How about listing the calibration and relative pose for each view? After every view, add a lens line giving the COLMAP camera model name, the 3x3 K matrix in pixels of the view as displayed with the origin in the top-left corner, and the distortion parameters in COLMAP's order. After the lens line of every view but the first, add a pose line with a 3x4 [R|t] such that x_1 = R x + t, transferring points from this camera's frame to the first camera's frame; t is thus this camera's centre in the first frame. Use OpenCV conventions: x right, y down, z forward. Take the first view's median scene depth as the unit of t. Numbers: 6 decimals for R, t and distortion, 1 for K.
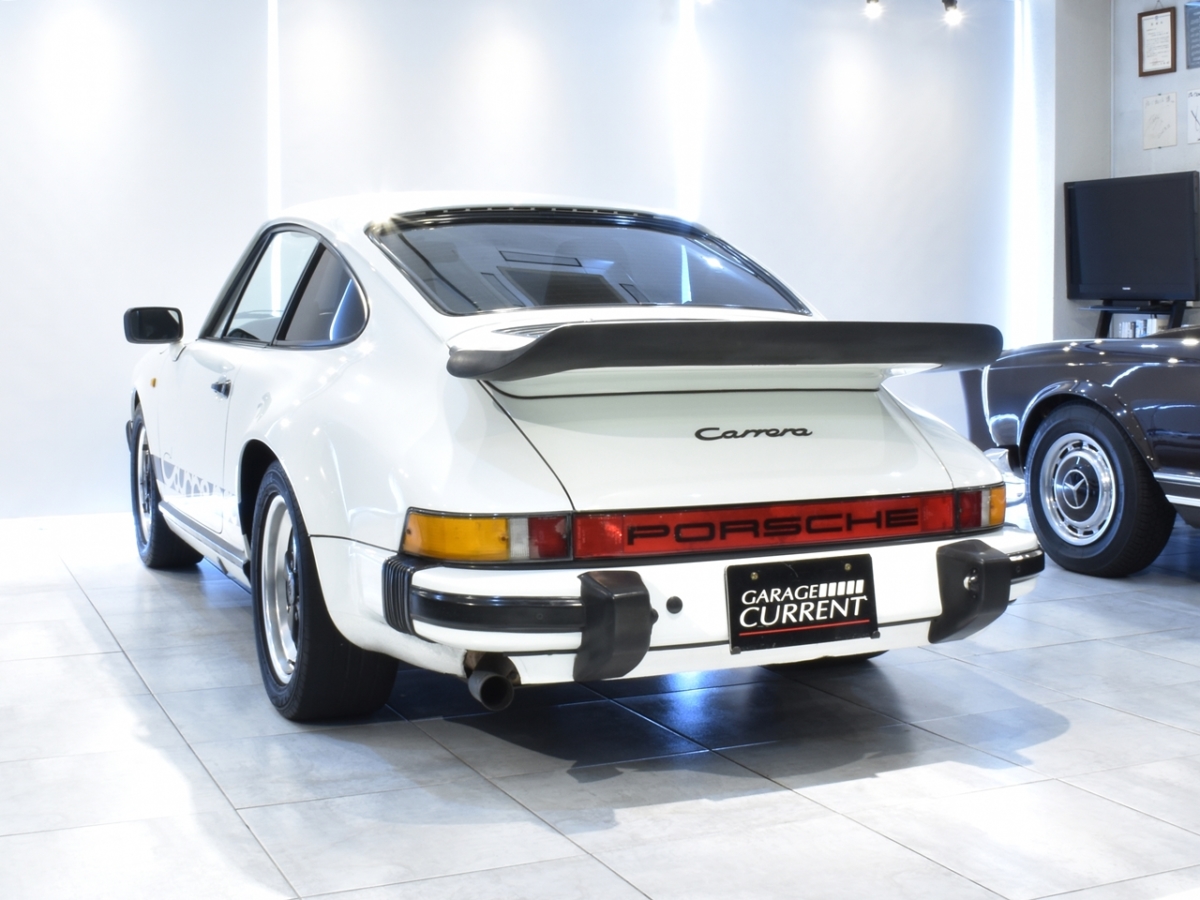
lens RADIAL K [[1609.2, 0, 542.8], [0, 1609.2, 449.6], [0, 0, 1]] dist [-0.120084, 0.023442]
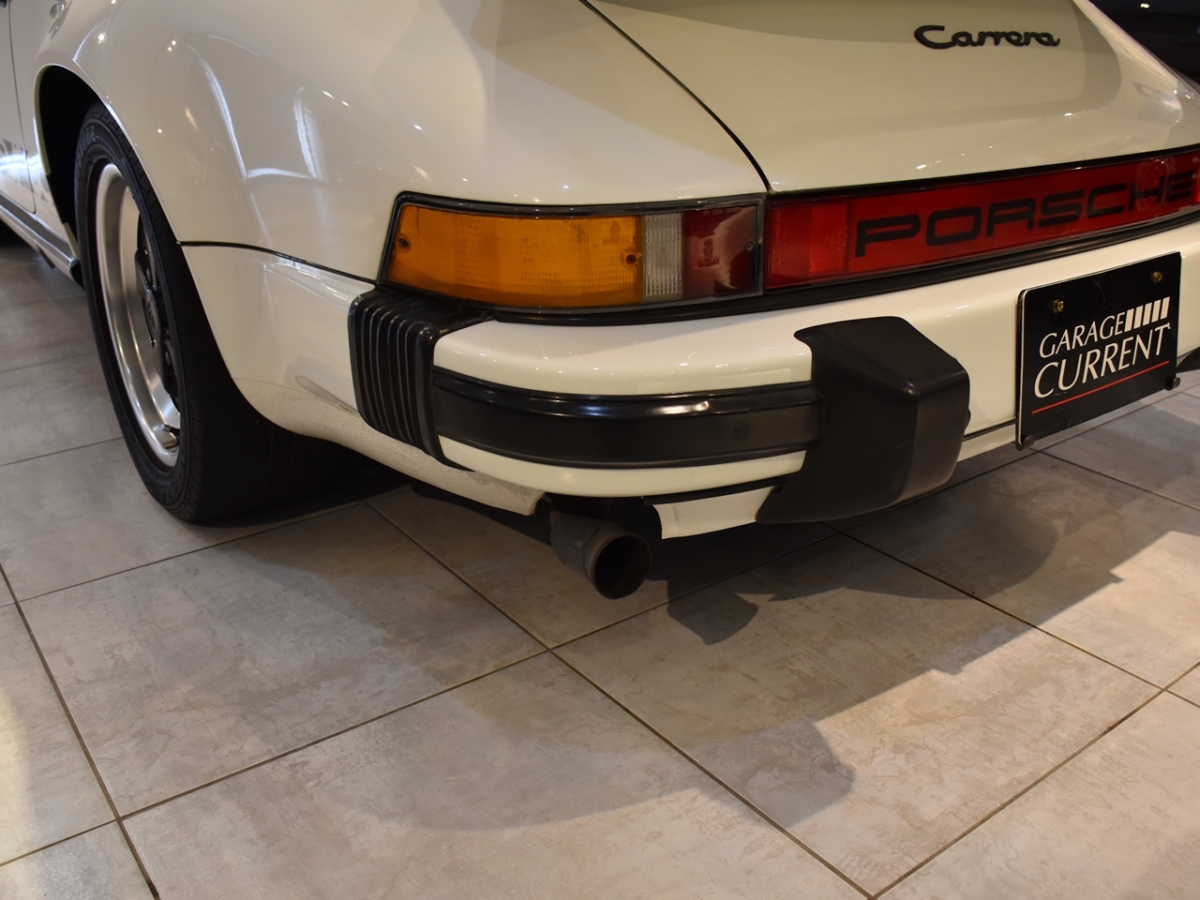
lens RADIAL K [[1110.6, 0, 620.8], [0, 1110.6, 491.5], [0, 0, 1]] dist [-0.146755, 0.107215]
pose [[0.966592, -0.097076, 0.237227, -0.106037], [0.008540, 0.937192, 0.348710, 0.006962], [-0.256178, -0.335035, 0.906711, 0.665159]]
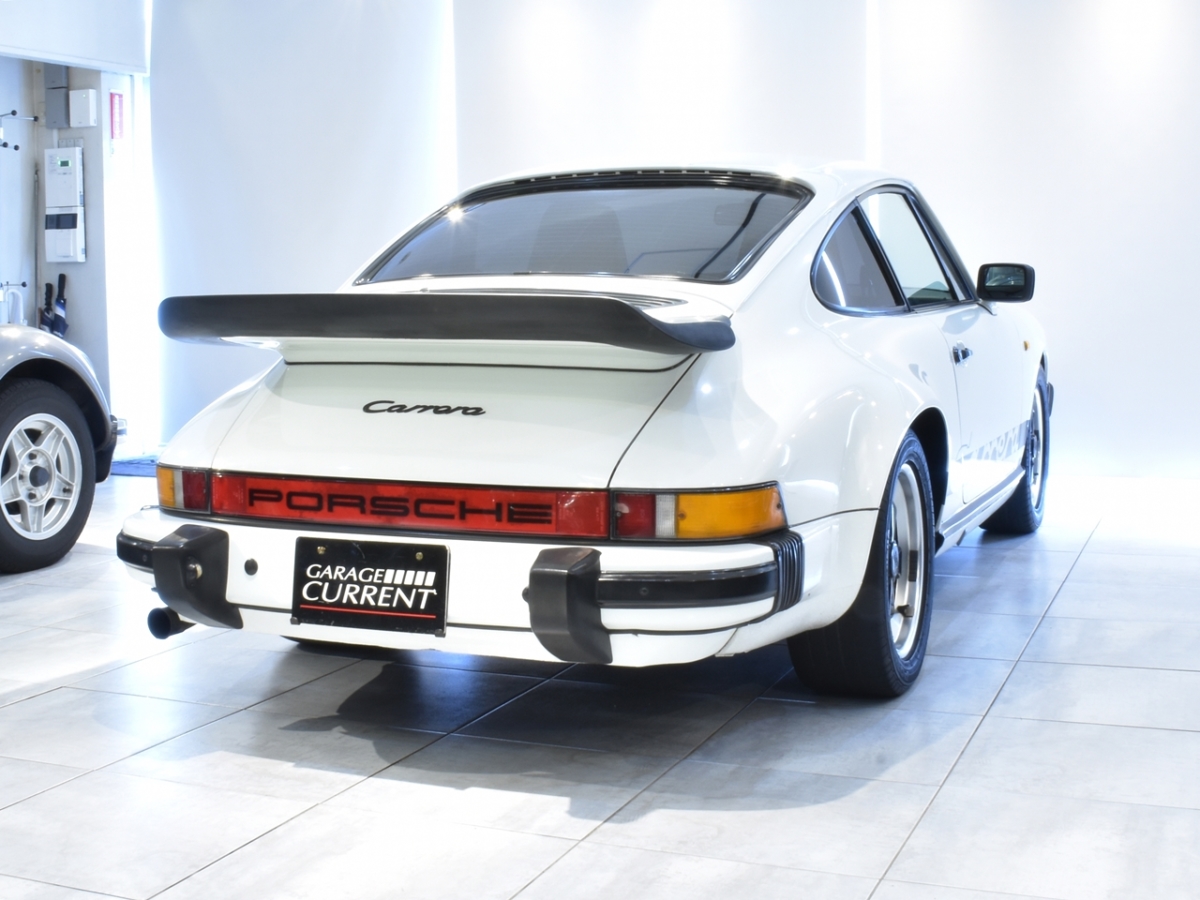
lens RADIAL K [[1609.2, 0, 542.8], [0, 1609.2, 449.6], [0, 0, 1]] dist [-0.120084, 0.023442]
pose [[0.693559, 0.077299, -0.716241, 0.913373], [-0.058037, 0.996990, 0.051399, -0.041384], [0.718058, 0.005921, 0.695958, 0.399990]]
